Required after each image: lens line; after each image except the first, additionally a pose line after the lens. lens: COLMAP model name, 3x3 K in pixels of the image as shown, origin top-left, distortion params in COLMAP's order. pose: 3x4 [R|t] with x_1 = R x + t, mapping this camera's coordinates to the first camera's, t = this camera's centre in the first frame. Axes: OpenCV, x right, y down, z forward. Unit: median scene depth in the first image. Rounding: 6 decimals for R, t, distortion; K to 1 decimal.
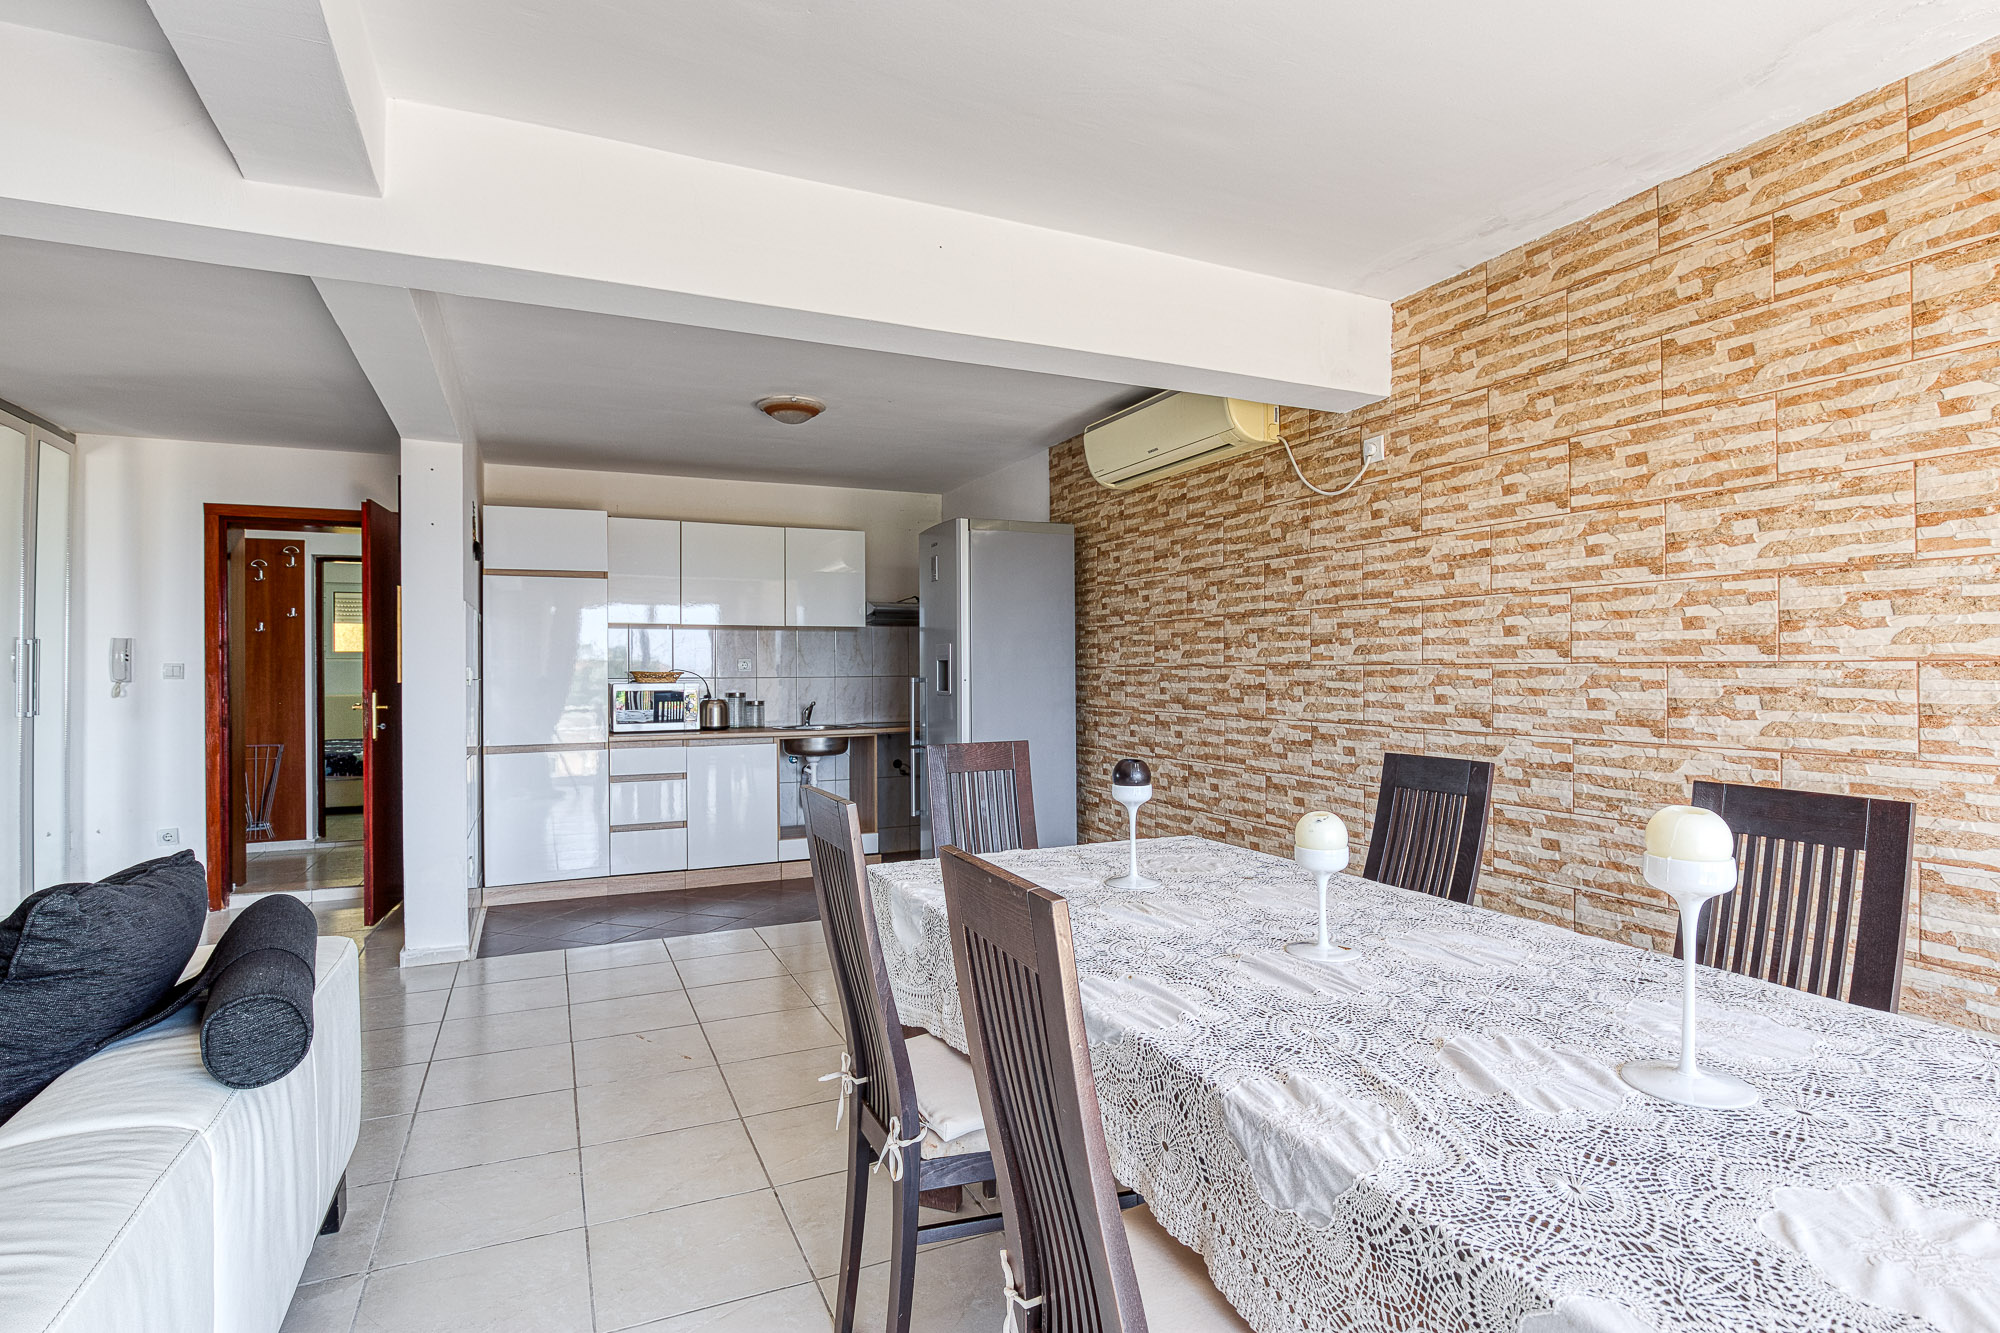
lens RADIAL K [[1050.4, 0, 986.0], [0, 1050.4, 661.7], [0, 0, 1]] dist [0.002191, 0.000337]
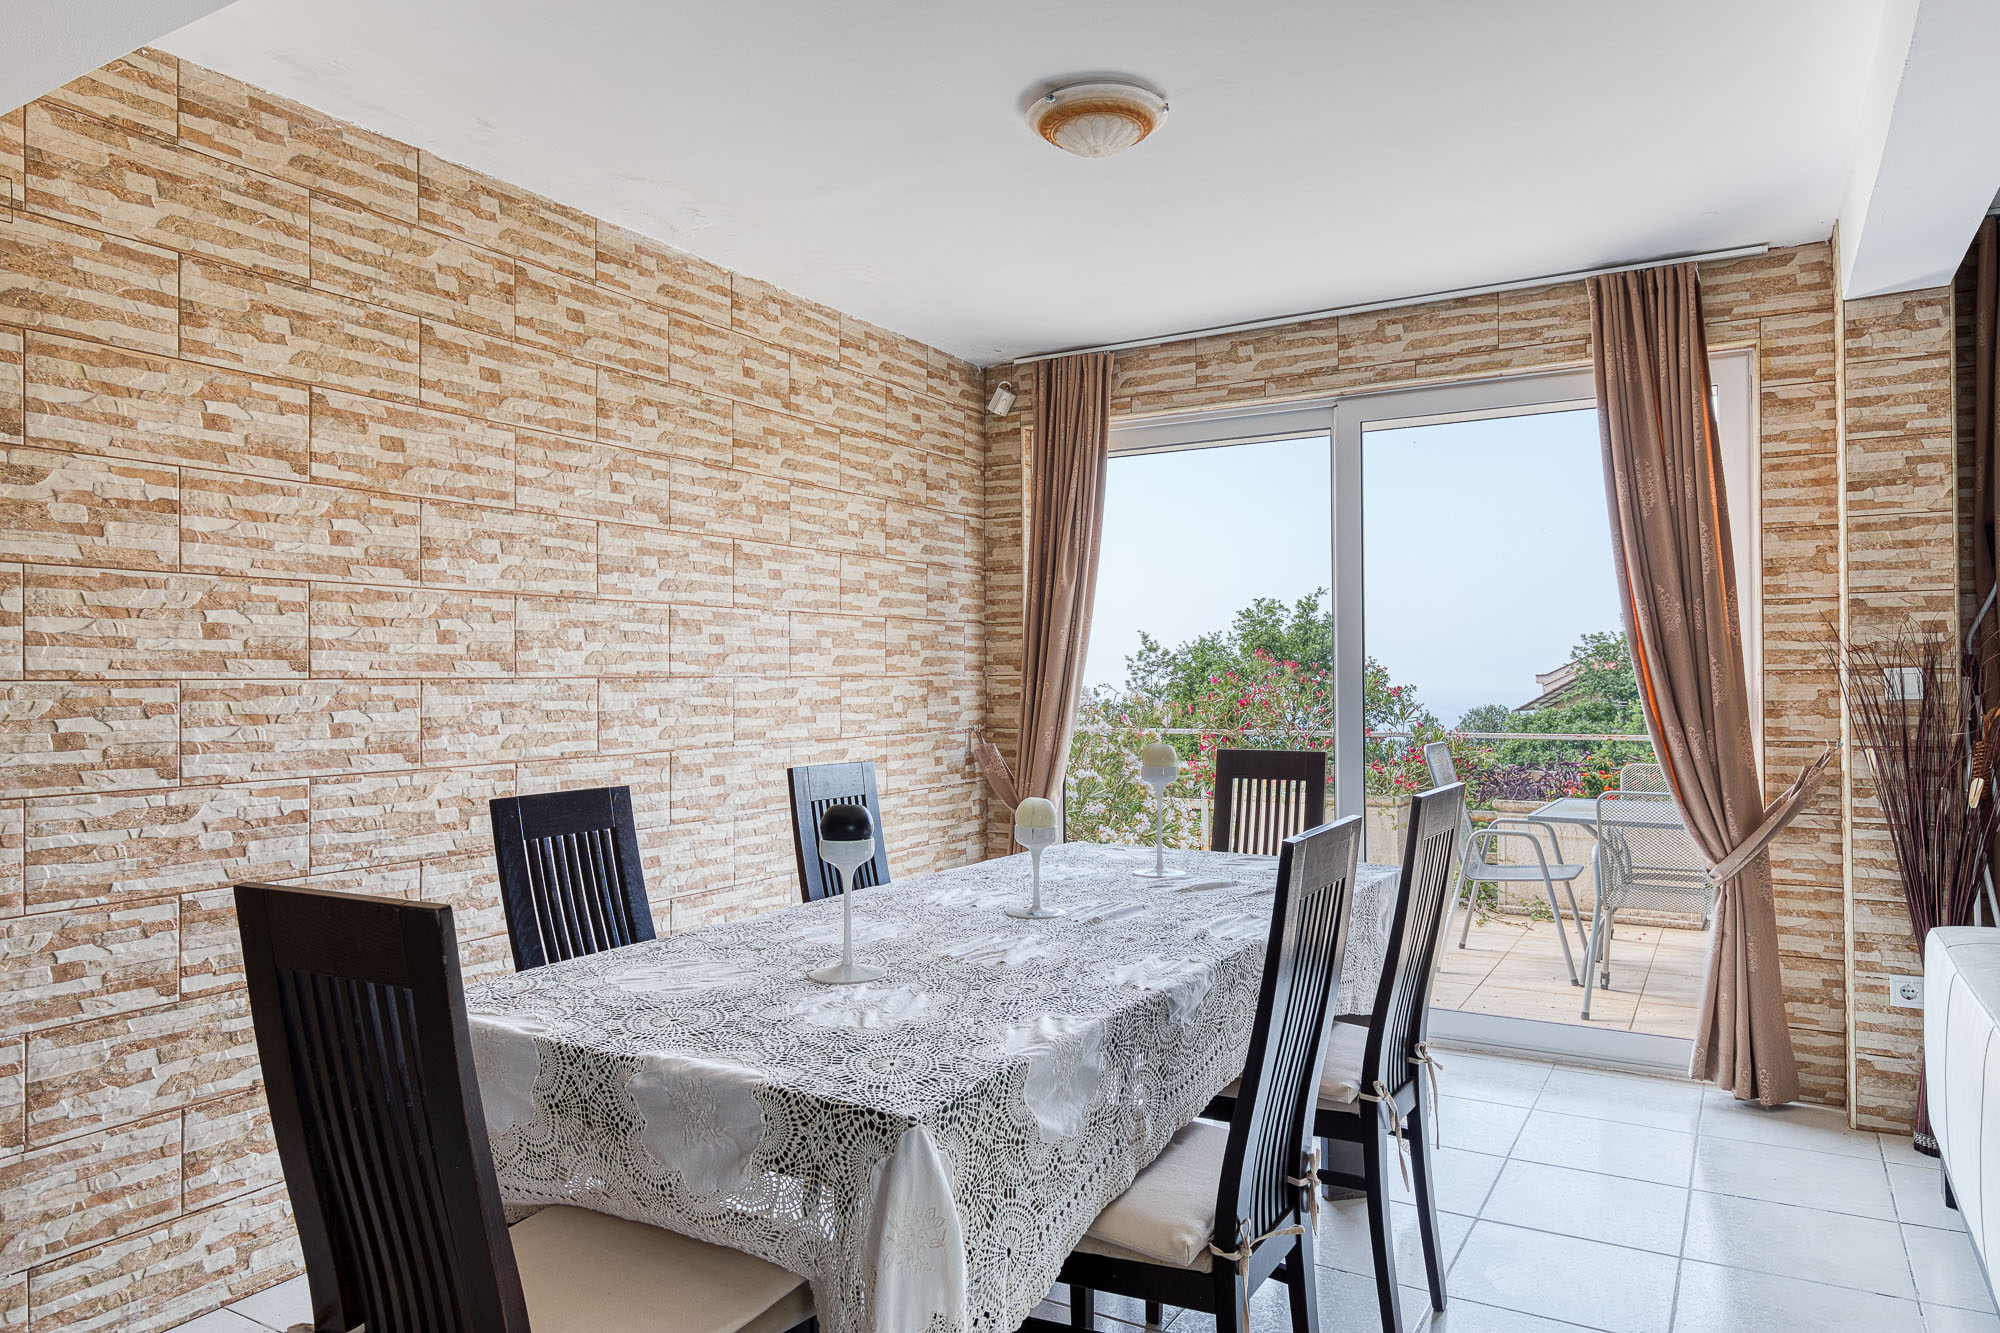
lens RADIAL K [[1279.4, 0, 1006.0], [0, 1279.4, 668.8], [0, 0, 1]] dist [0.007628, -0.006866]
pose [[-0.592729, 0.015235, 0.805258, -0.542813], [0.004953, 0.999871, -0.015271, 0.011781], [-0.805387, -0.005063, -0.592728, 1.255546]]
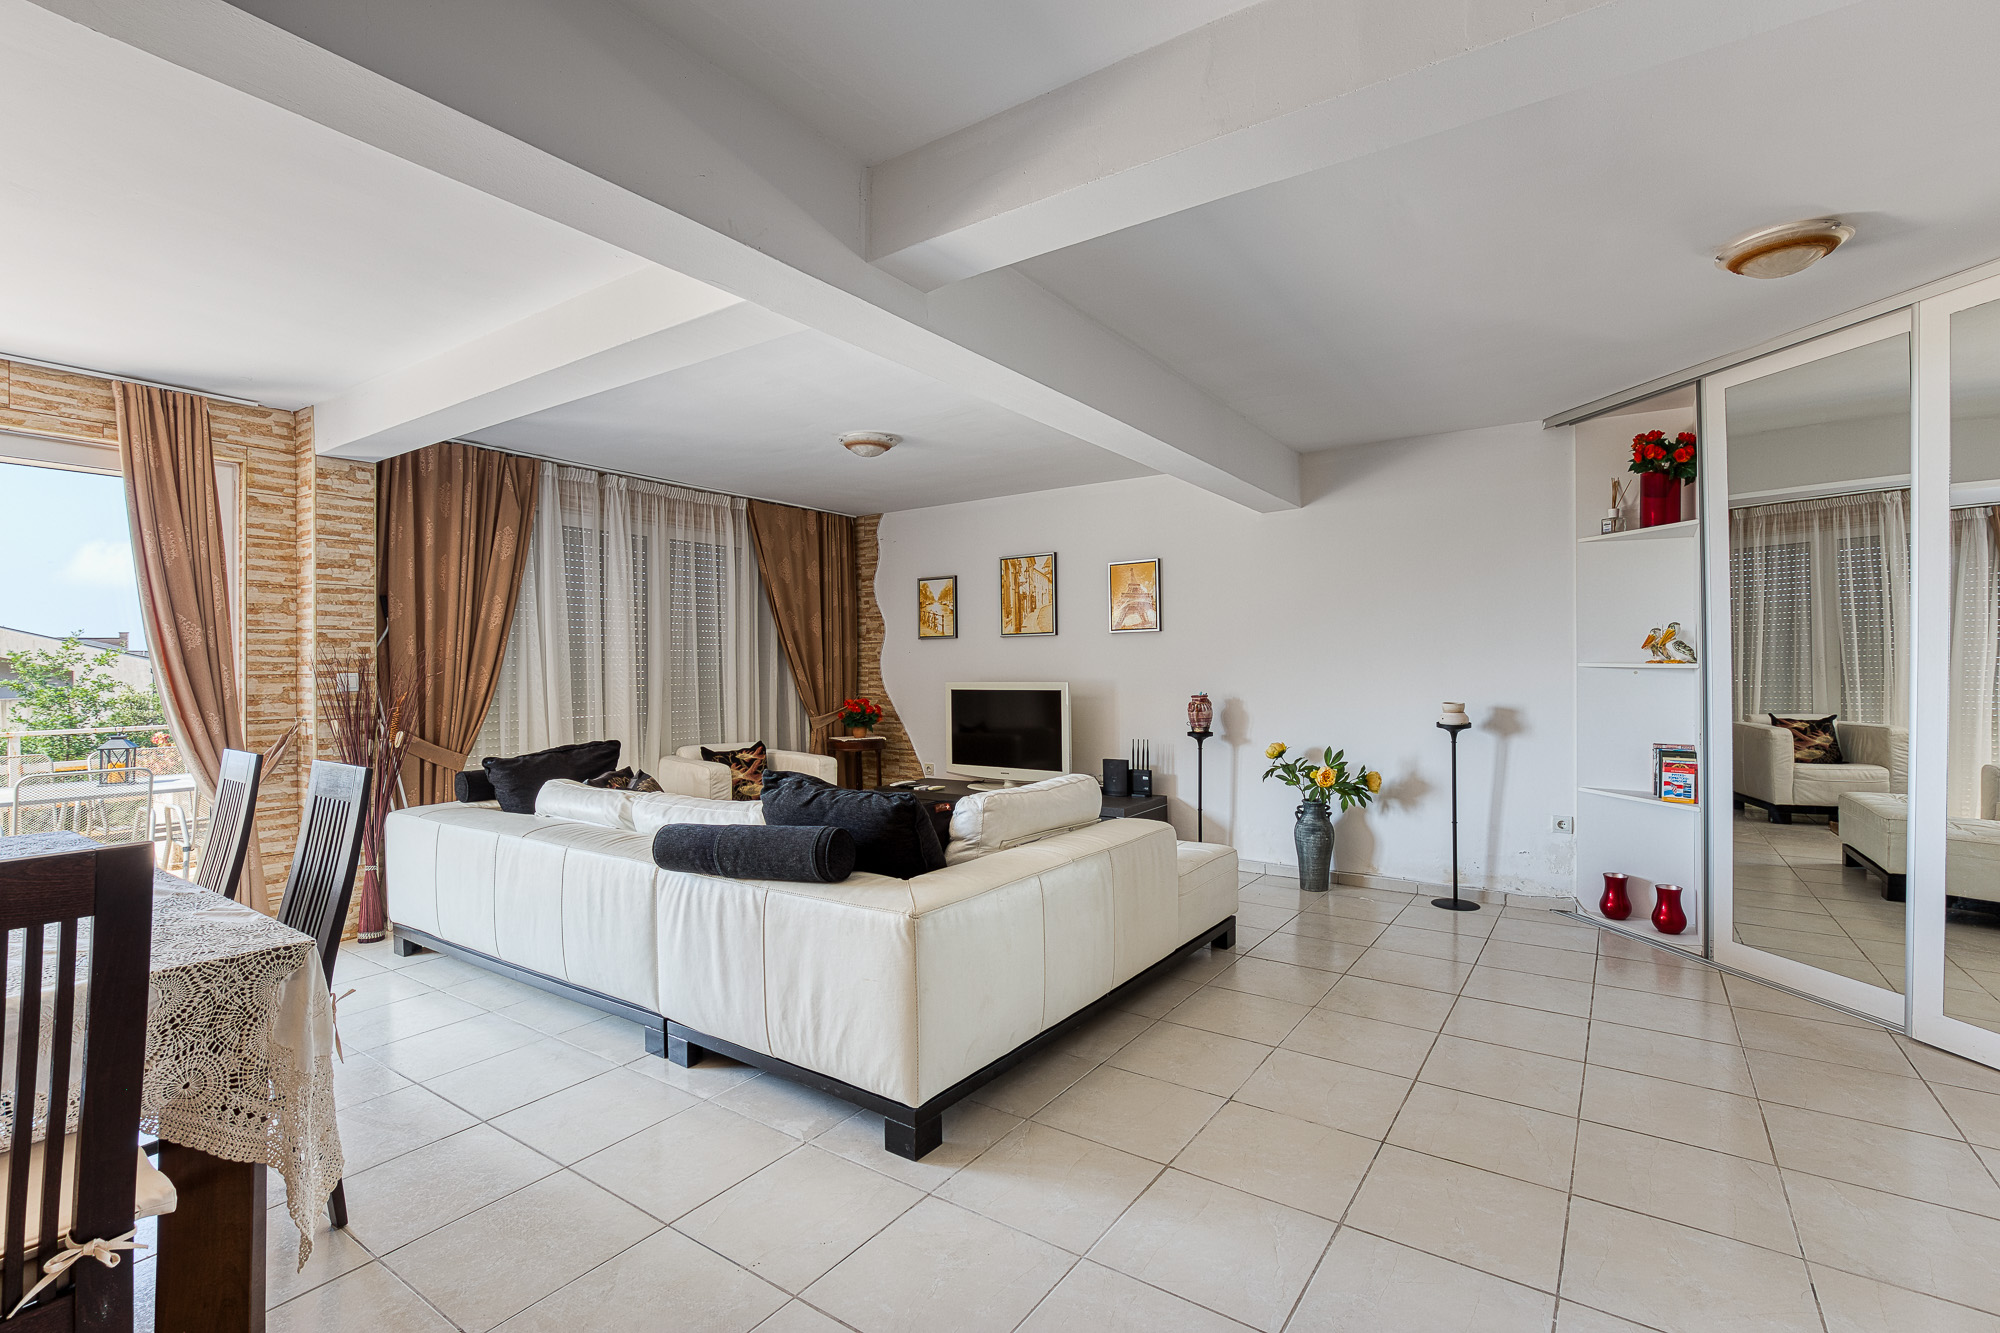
lens RADIAL K [[921.4, 0, 1019.8], [0, 921.4, 660.6], [0, 0, 1]] dist [-0.003754, 0.003512]
pose [[-0.848129, 0.008650, -0.529720, -0.185564], [0.015430, 0.999846, -0.008377, 0.005084], [0.529566, -0.015278, -0.848131, 1.769294]]
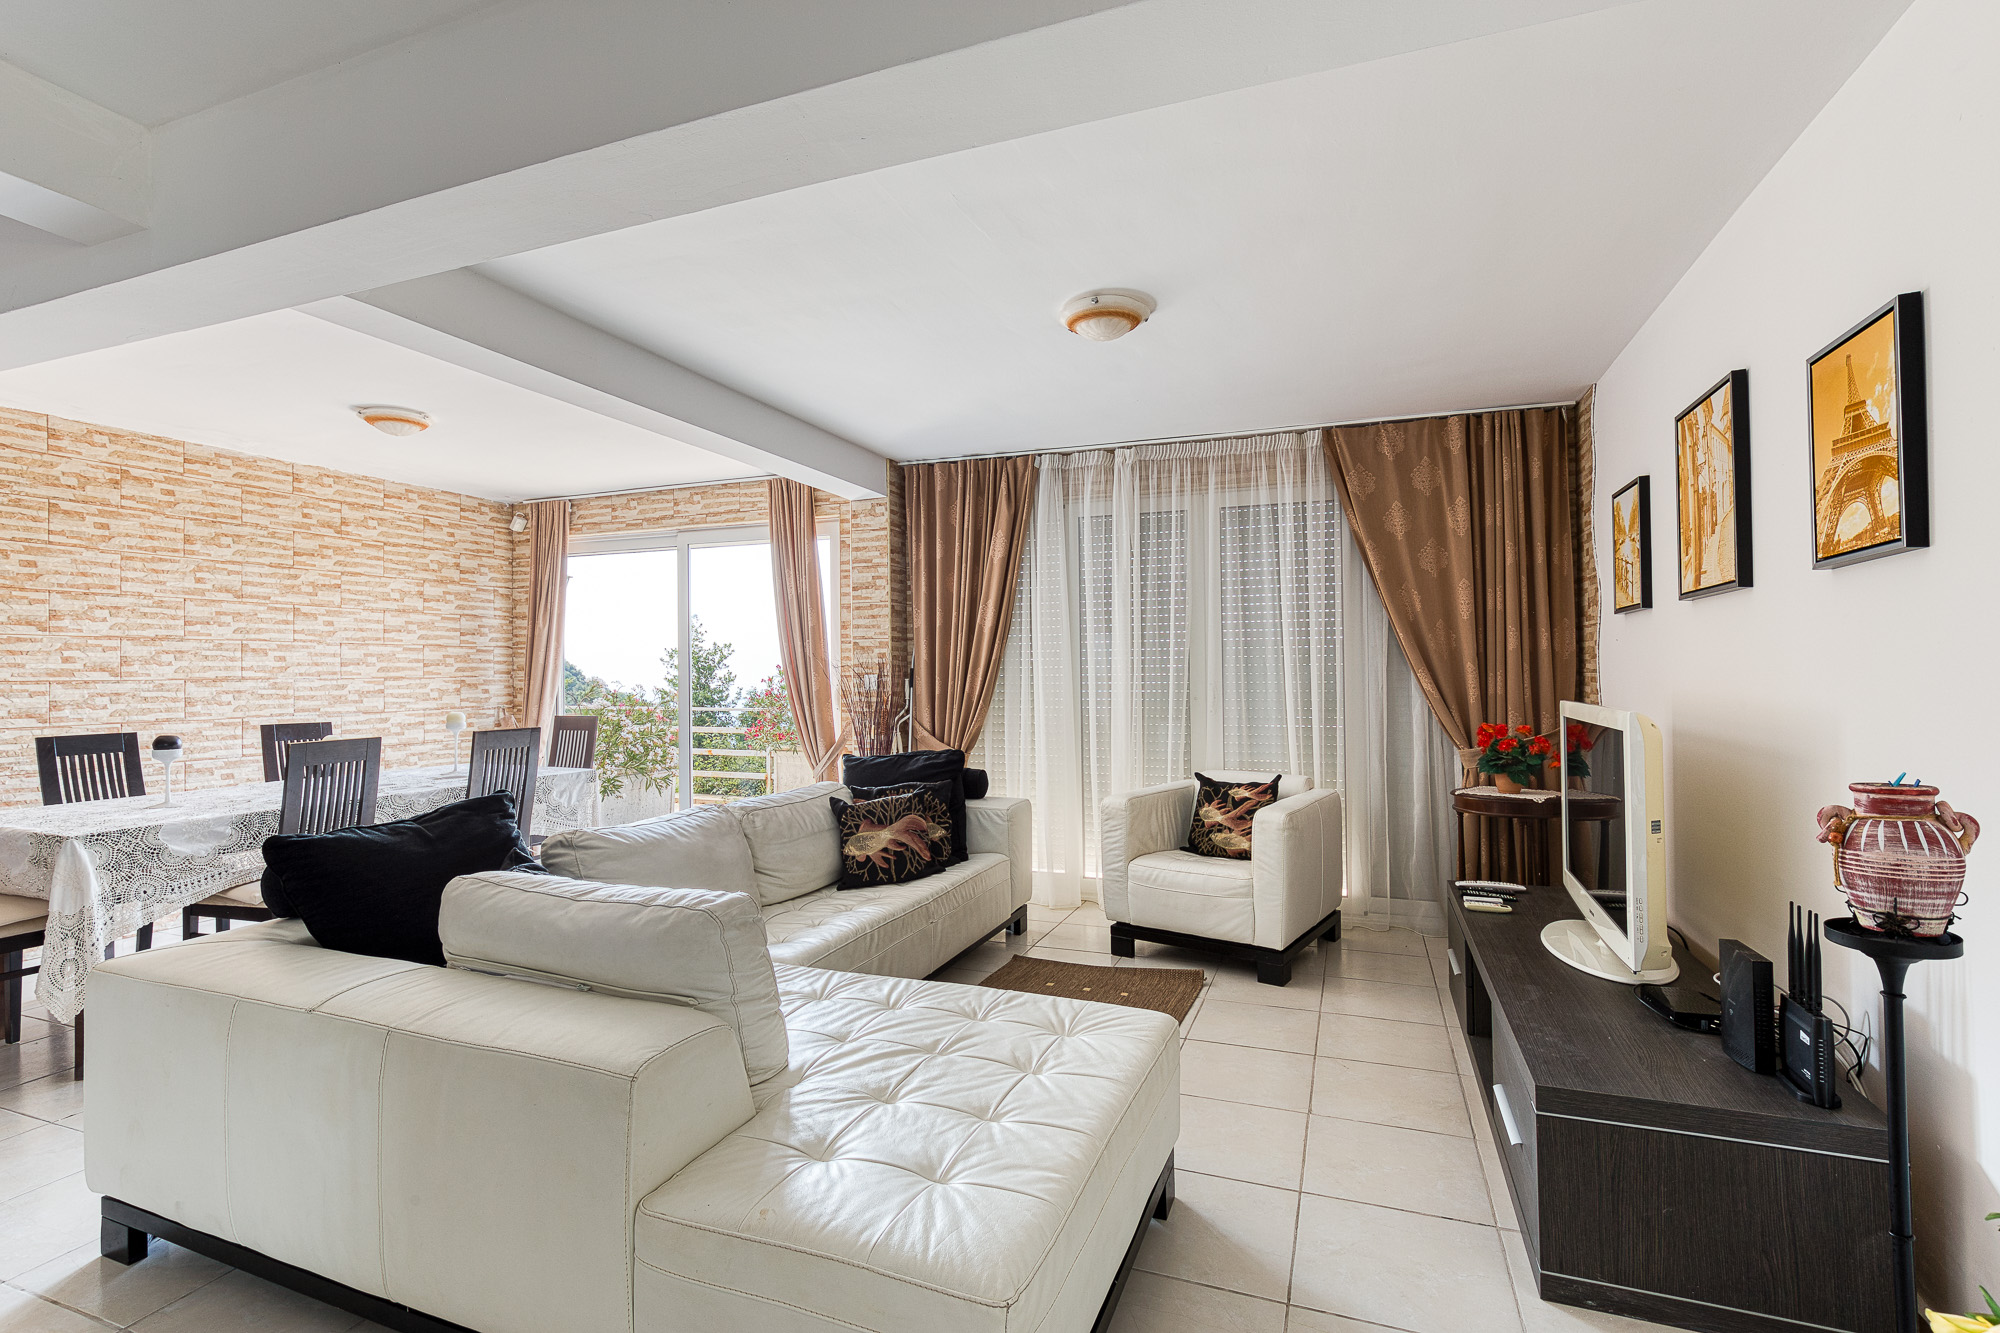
lens RADIAL K [[921.4, 0, 989.6], [0, 921.4, 666.9], [0, 0, 1]] dist [-0.003754, 0.003512]
pose [[-0.707222, 0.013534, 0.706862, -1.615438], [0.005561, 0.999892, -0.013581, 0.006876], [-0.706969, -0.005674, -0.707221, 0.983042]]
